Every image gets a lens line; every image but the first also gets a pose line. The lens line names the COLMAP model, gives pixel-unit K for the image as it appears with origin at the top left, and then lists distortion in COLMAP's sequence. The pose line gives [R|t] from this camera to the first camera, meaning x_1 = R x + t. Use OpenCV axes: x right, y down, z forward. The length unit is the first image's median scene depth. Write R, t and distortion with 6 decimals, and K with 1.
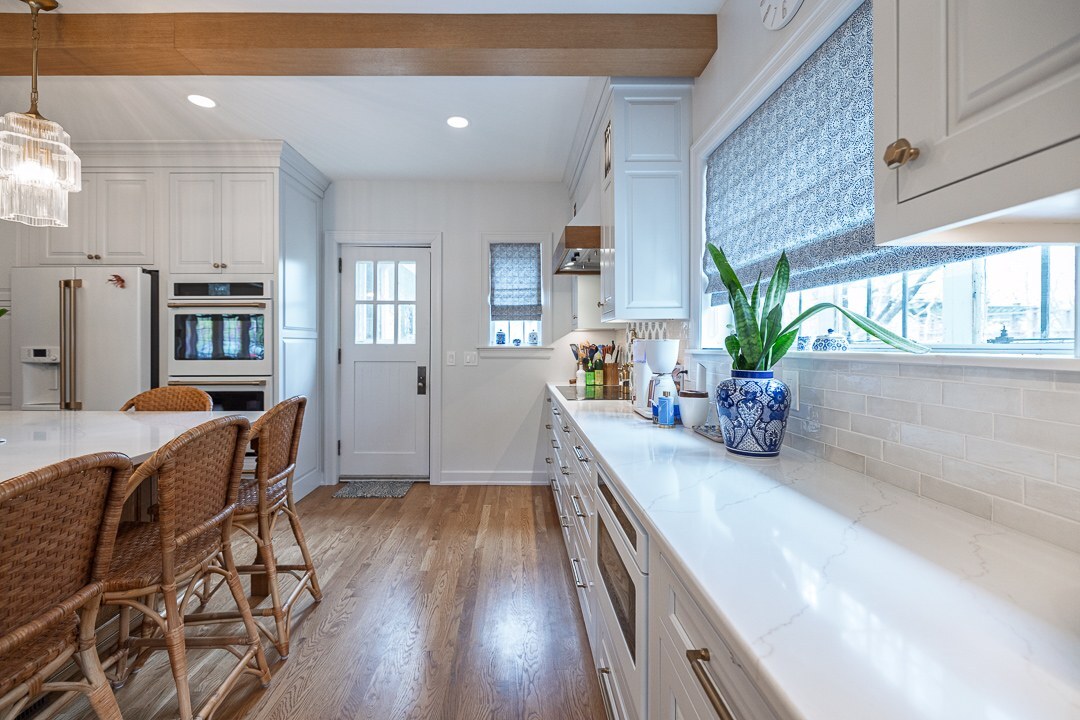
lens RADIAL K [[450.7, 0, 516.9], [0, 450.7, 345.9], [0, 0, 1]] dist [-0.013363, 0.000905]
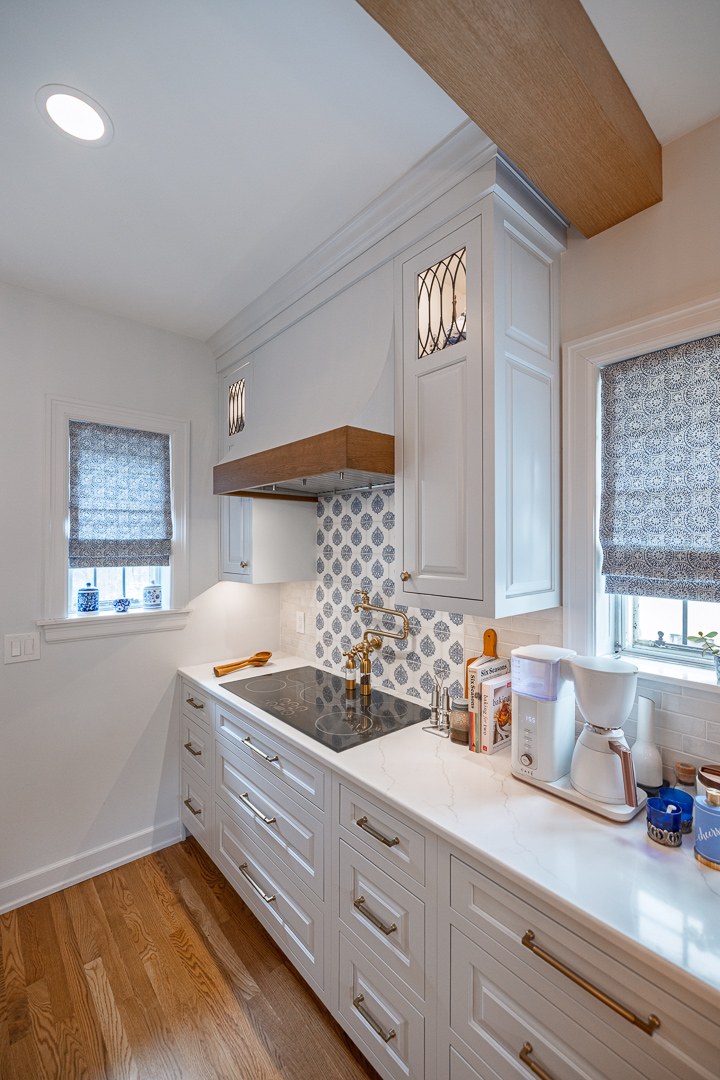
lens RADIAL K [[450.7, 0, 357.9], [0, 450.7, 541.8], [0, 0, 1]] dist [-0.013363, 0.000905]
pose [[0.756690, 0.006550, 0.653742, -0.175266], [-0.001060, 0.999961, -0.008792, -0.100505], [-0.653773, 0.005960, 0.756667, 0.474946]]
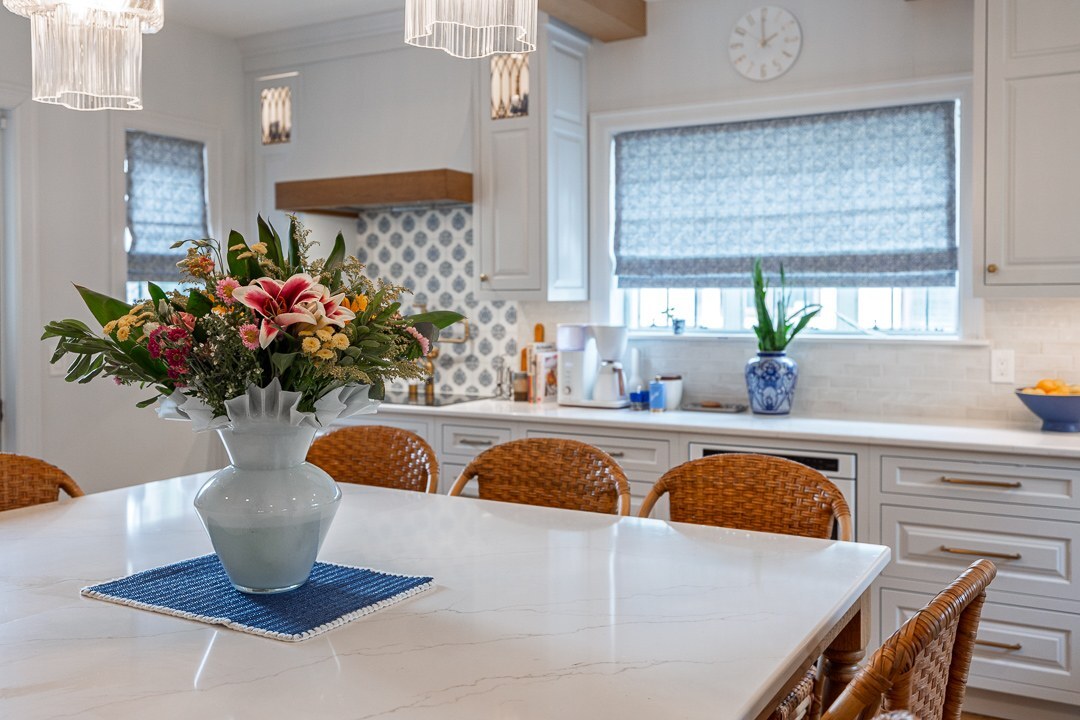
lens RADIAL K [[1016.2, 0, 519.5], [0, 1016.2, 313.7], [0, 0, 1]] dist [0.015049, 0.000000]
pose [[0.510018, -0.012917, 0.860067, -0.990608], [0.005424, 0.999916, 0.011801, -0.039575], [-0.860147, -0.001354, 0.510045, 0.046578]]
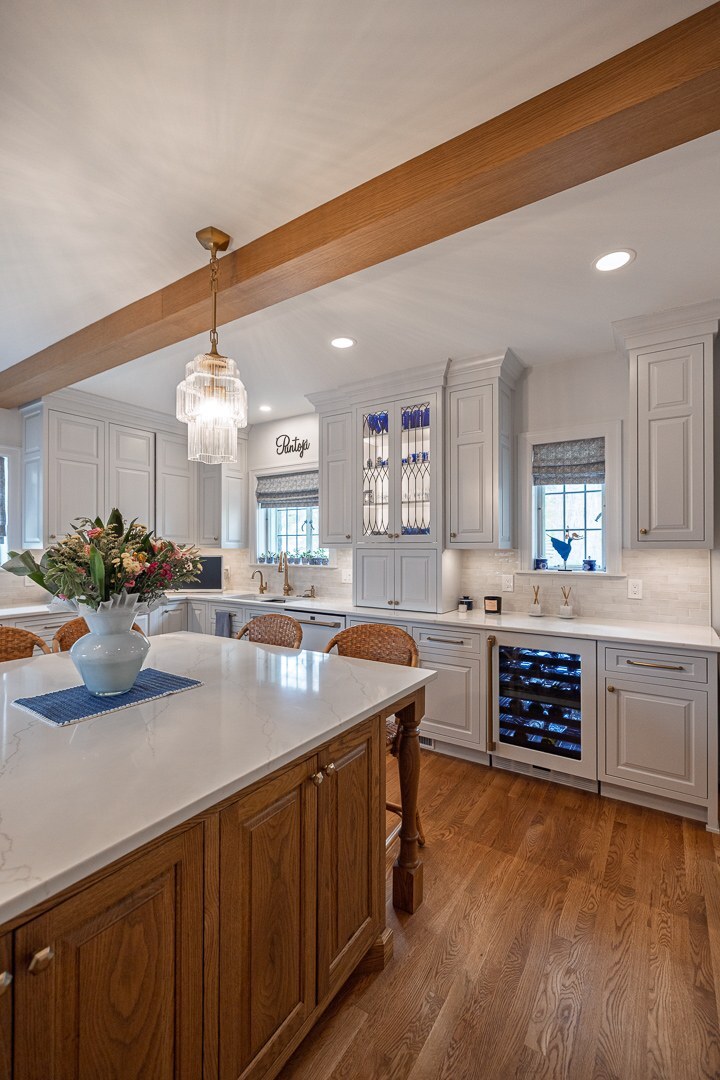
lens RADIAL K [[481.5, 0, 352.0], [0, 481.5, 542.4], [0, 0, 1]] dist [-0.000251, 0.003274]
pose [[-0.832612, 0.003386, 0.553847, -1.097575], [-0.001754, 0.999960, -0.008751, -0.045639], [-0.553854, -0.008258, -0.832573, 0.740778]]
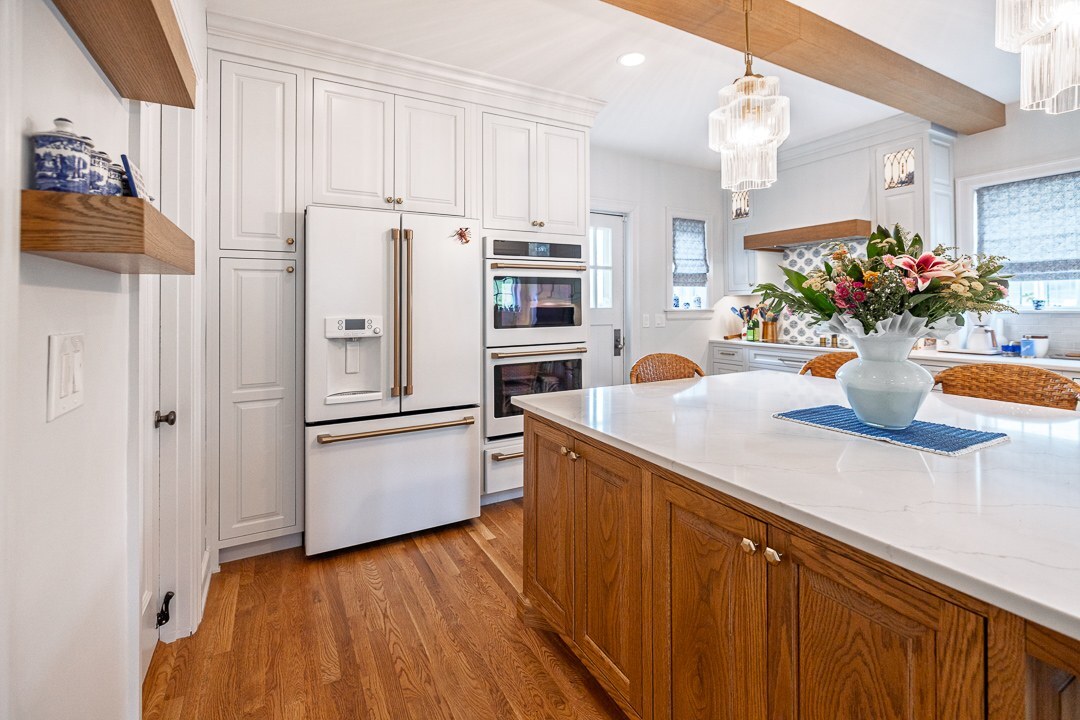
lens RADIAL K [[460.2, 0, 511.1], [0, 460.2, 300.9], [0, 0, 1]] dist [-0.004257, -0.000158]
pose [[0.897661, -0.001362, 0.440685, -1.121003], [0.007735, 0.999890, -0.012667, -0.010705], [-0.440619, 0.014779, 0.897573, 0.183008]]
